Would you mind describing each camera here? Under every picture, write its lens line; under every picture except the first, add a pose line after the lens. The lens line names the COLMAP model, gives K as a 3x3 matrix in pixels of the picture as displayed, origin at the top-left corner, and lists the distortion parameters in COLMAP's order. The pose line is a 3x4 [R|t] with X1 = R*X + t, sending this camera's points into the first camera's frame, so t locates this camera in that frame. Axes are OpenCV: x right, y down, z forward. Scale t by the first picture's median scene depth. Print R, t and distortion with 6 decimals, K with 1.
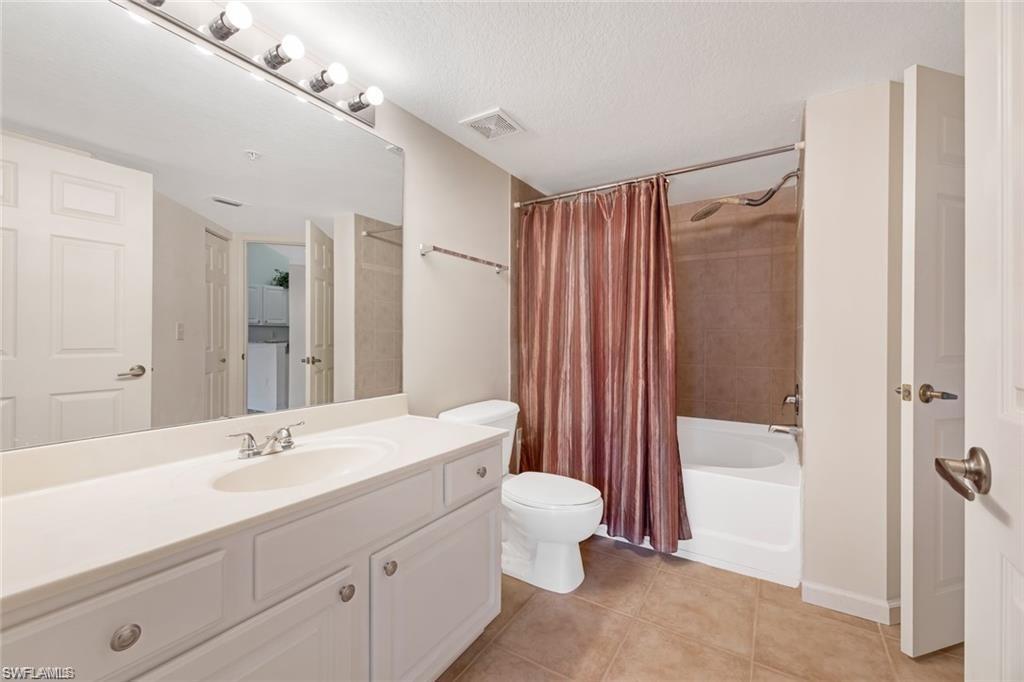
lens RADIAL K [[415.9, 0, 512.0], [0, 415.9, 341.0], [0, 0, 1]] dist [-0.000403, -0.000002]
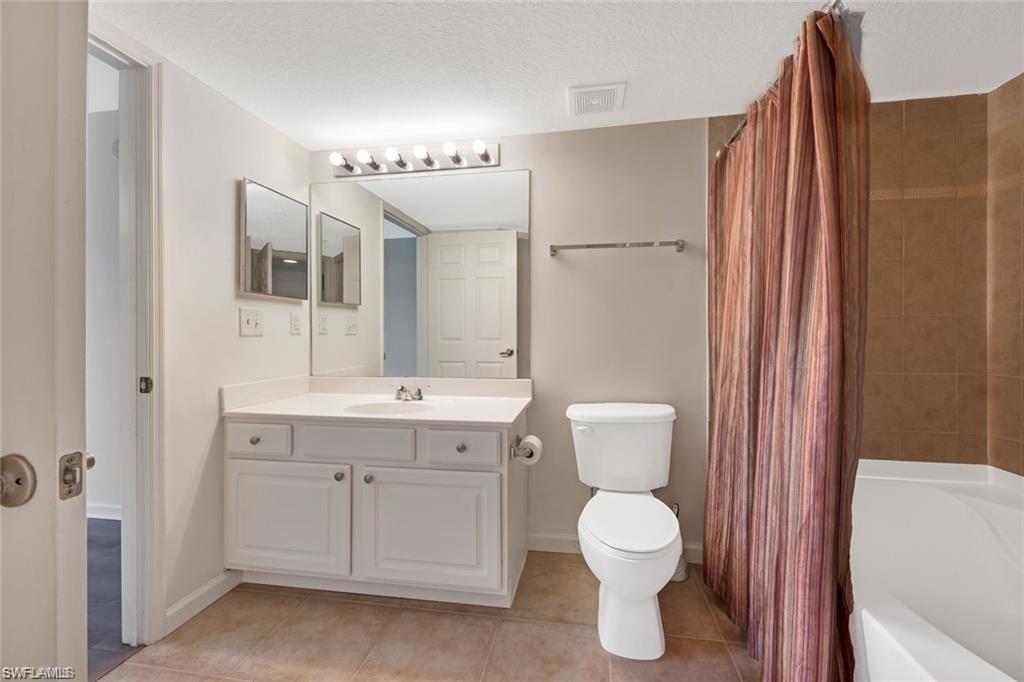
lens RADIAL K [[405.2, 0, 512.0], [0, 405.2, 341.0], [0, 0, 1]] dist [0.034806, 0.000010]
pose [[0.394932, 0.022183, -0.918442, 0.835666], [-0.007045, 0.999752, 0.021118, -0.008581], [0.918683, -0.001870, 0.394990, 0.554531]]
